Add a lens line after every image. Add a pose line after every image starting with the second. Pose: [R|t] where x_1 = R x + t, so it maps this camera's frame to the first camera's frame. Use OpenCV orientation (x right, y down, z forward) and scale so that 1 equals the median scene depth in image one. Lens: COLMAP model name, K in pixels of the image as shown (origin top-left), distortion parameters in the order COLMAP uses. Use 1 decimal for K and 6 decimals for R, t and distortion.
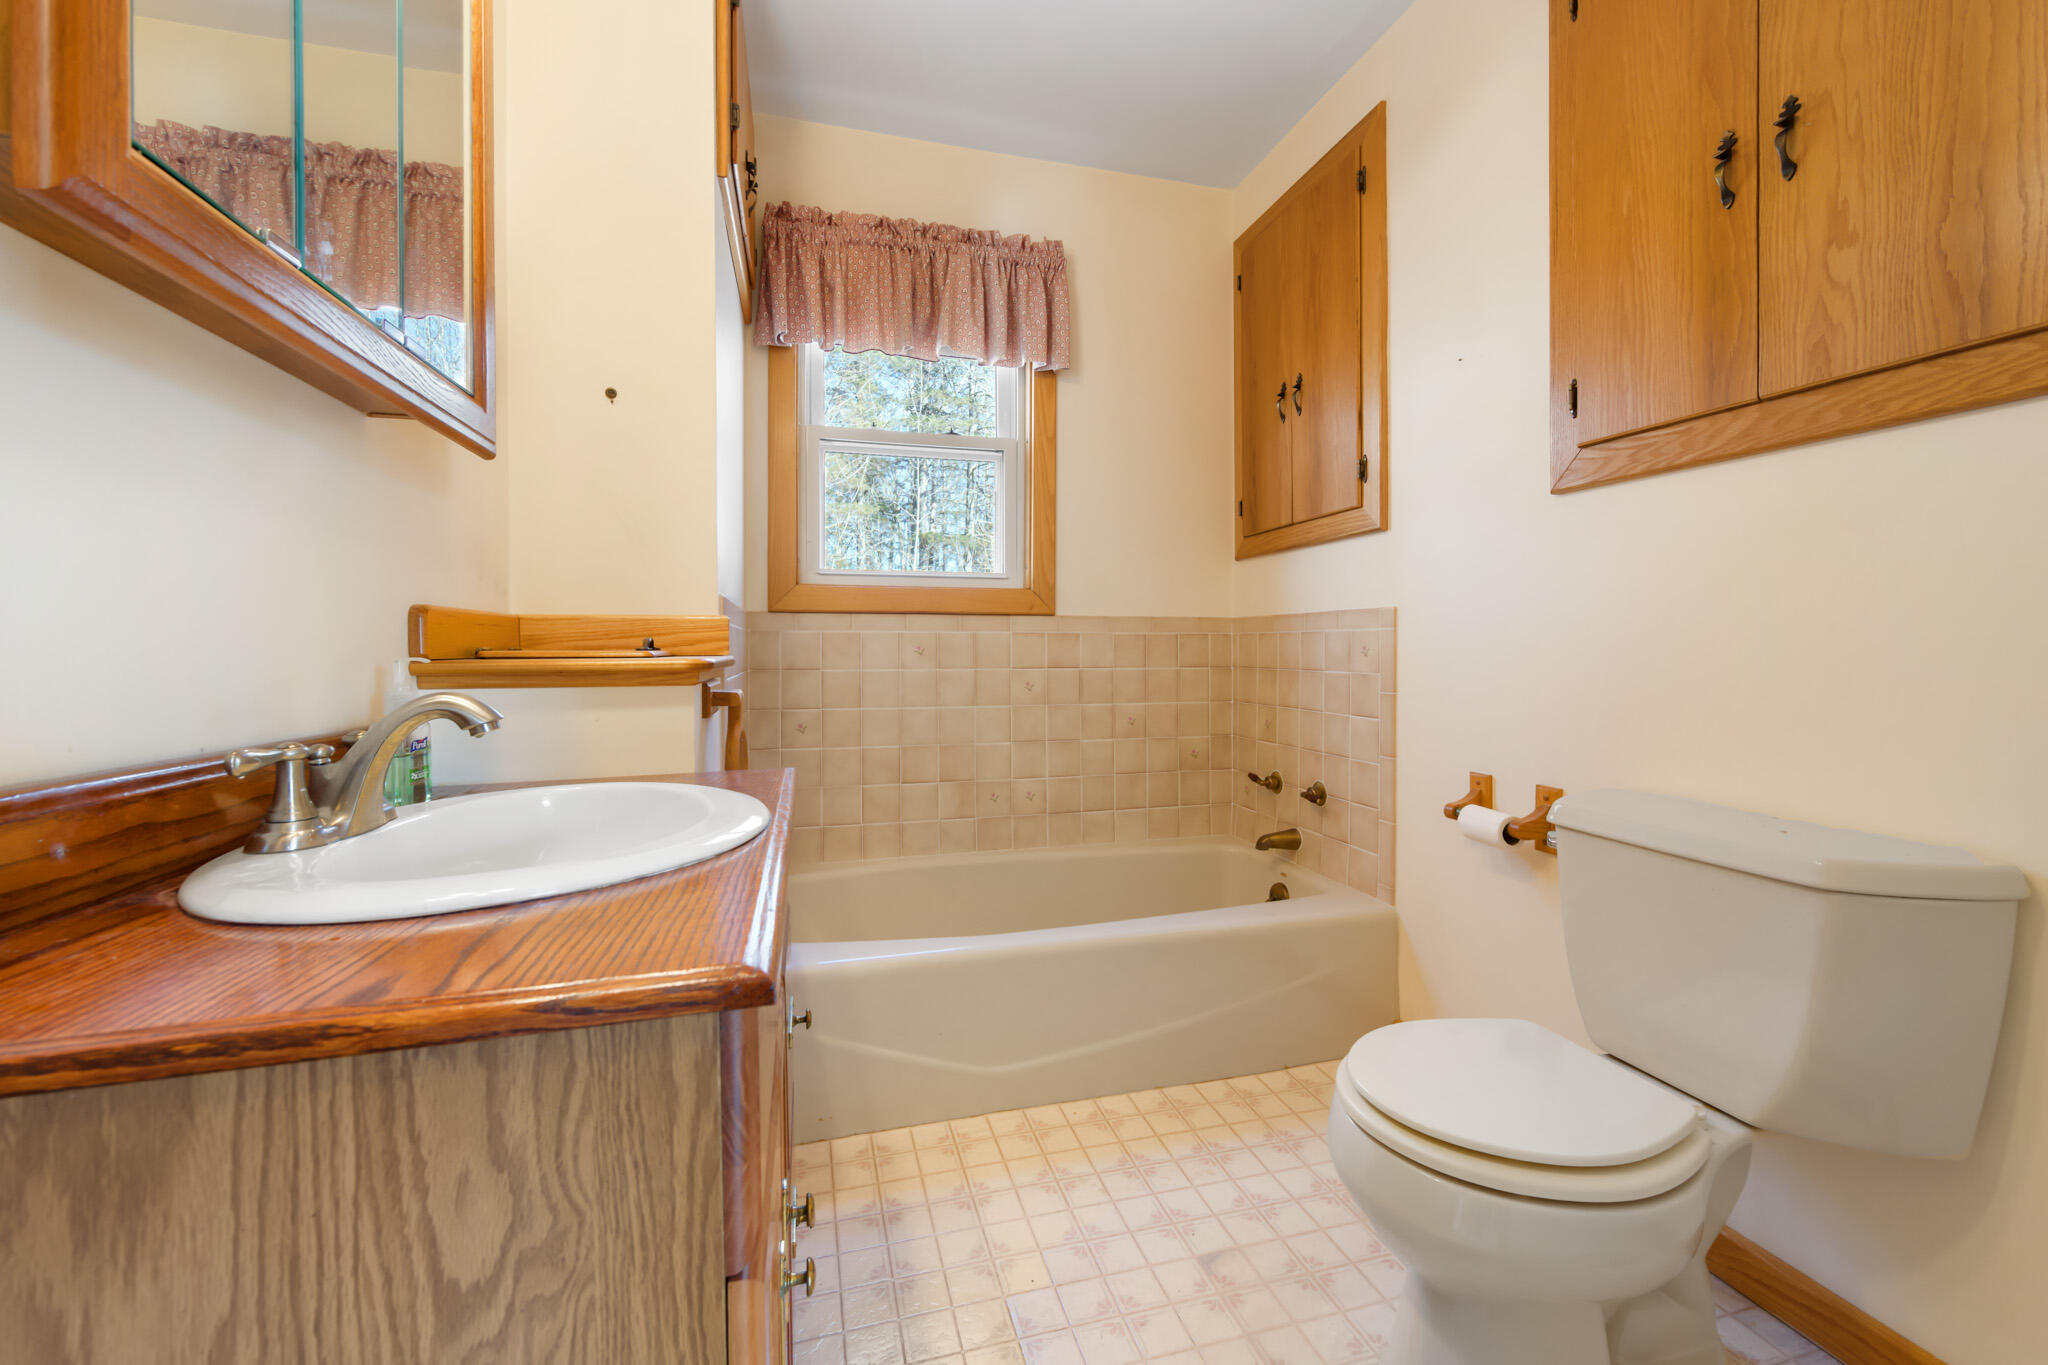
lens RADIAL K [[812.1, 0, 1023.8], [0, 812.1, 666.6], [0, 0, 1]] dist [0.000438, 0.000209]
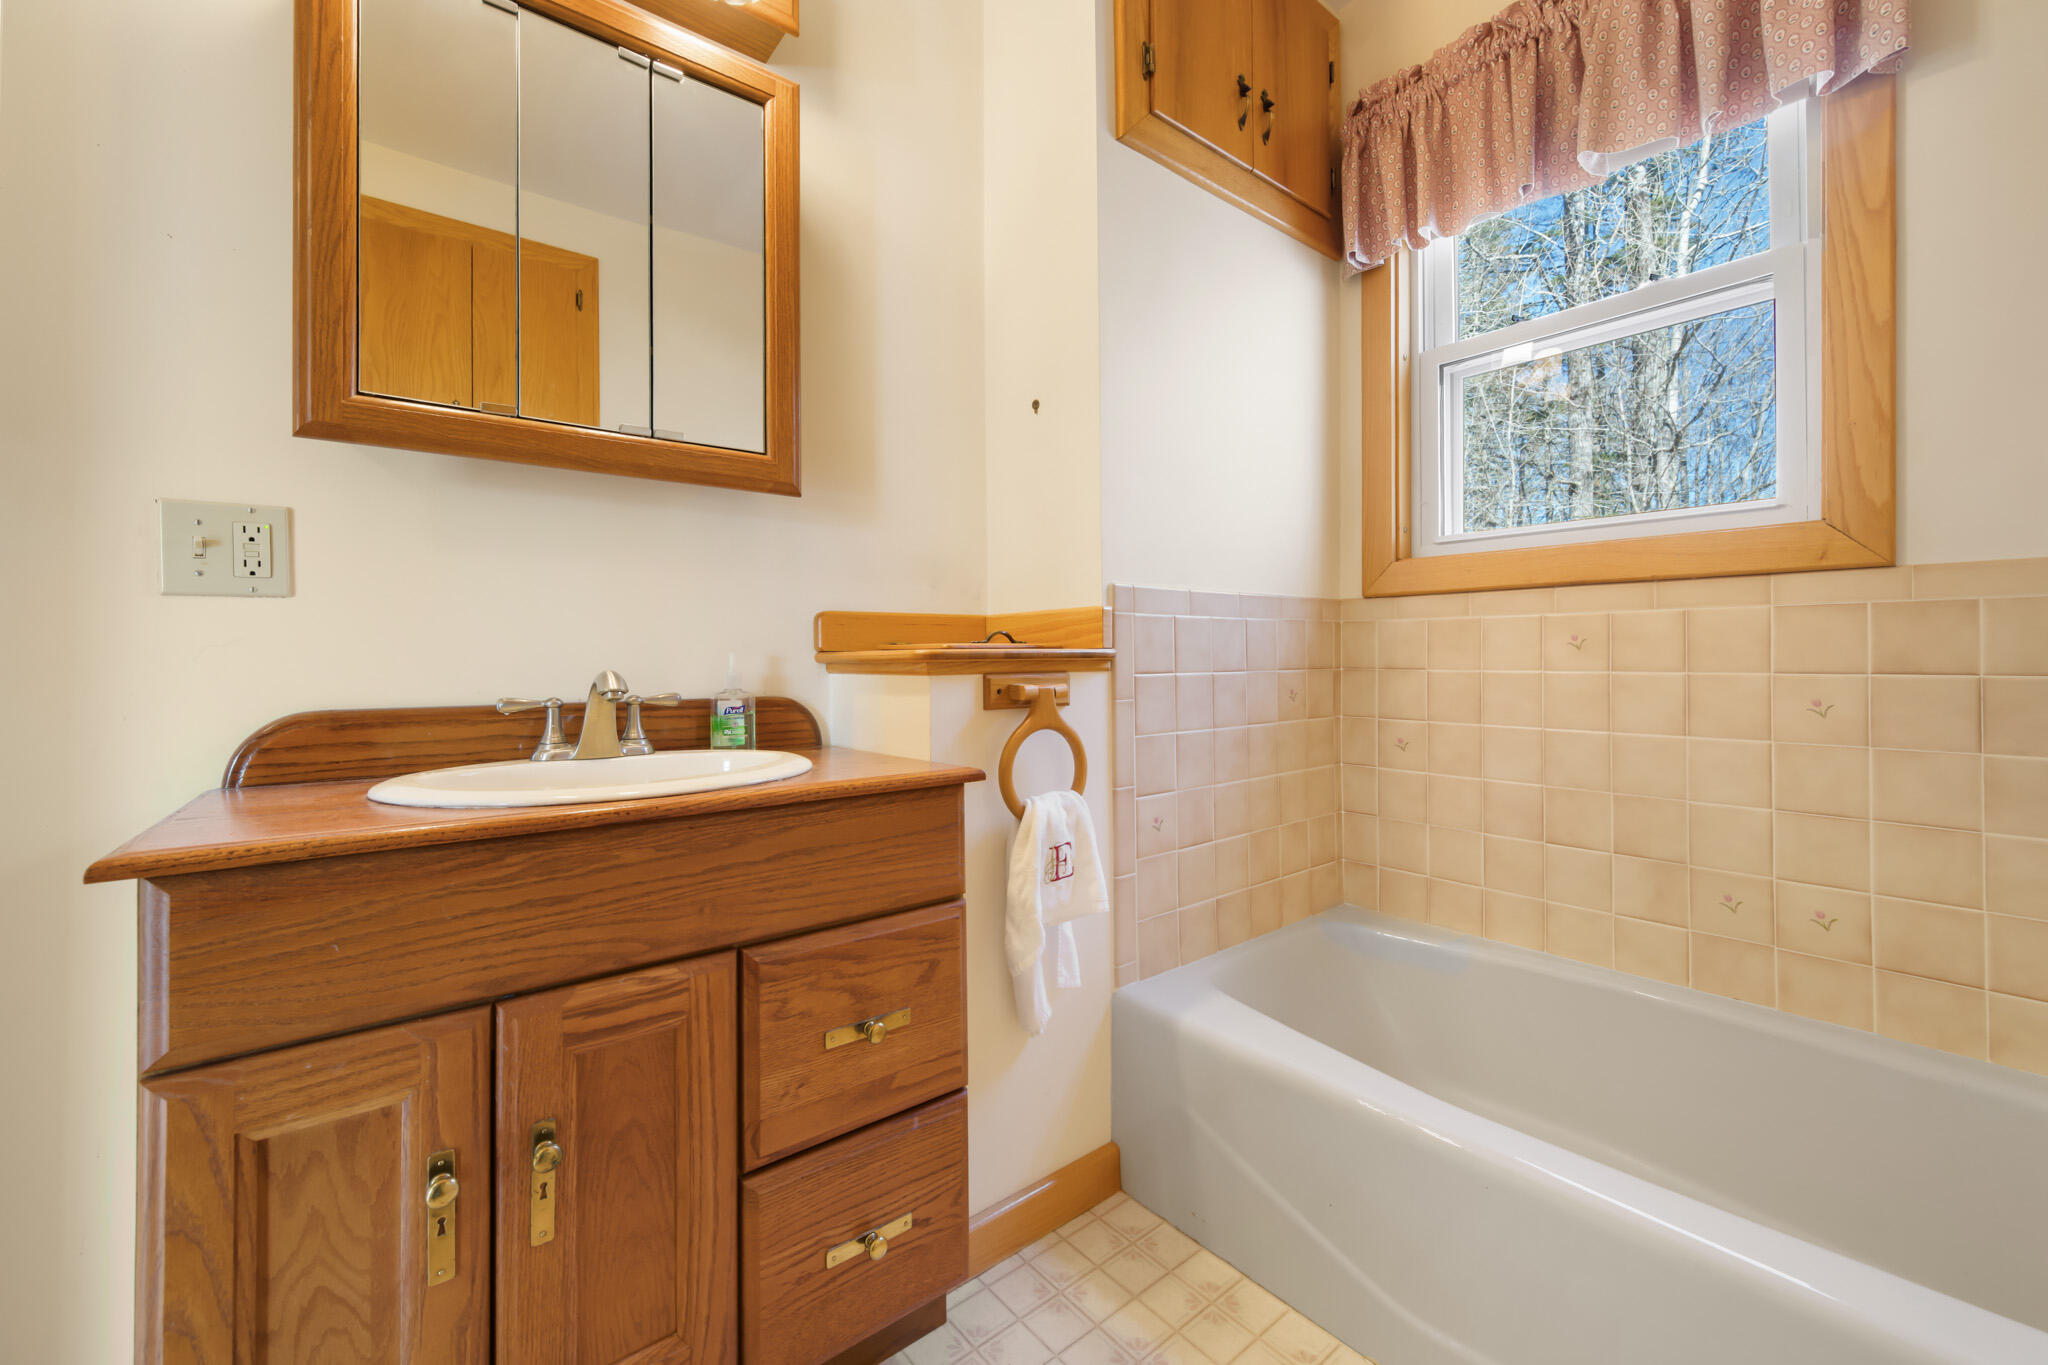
lens RADIAL K [[812.1, 0, 1022.6], [0, 812.1, 663.5], [0, 0, 1]] dist [0.000438, 0.000209]
pose [[0.406772, 0.006065, -0.913510, 0.285810], [-0.014036, 0.999901, 0.000389, 0.003286], [0.913422, 0.012664, 0.406817, 0.338352]]
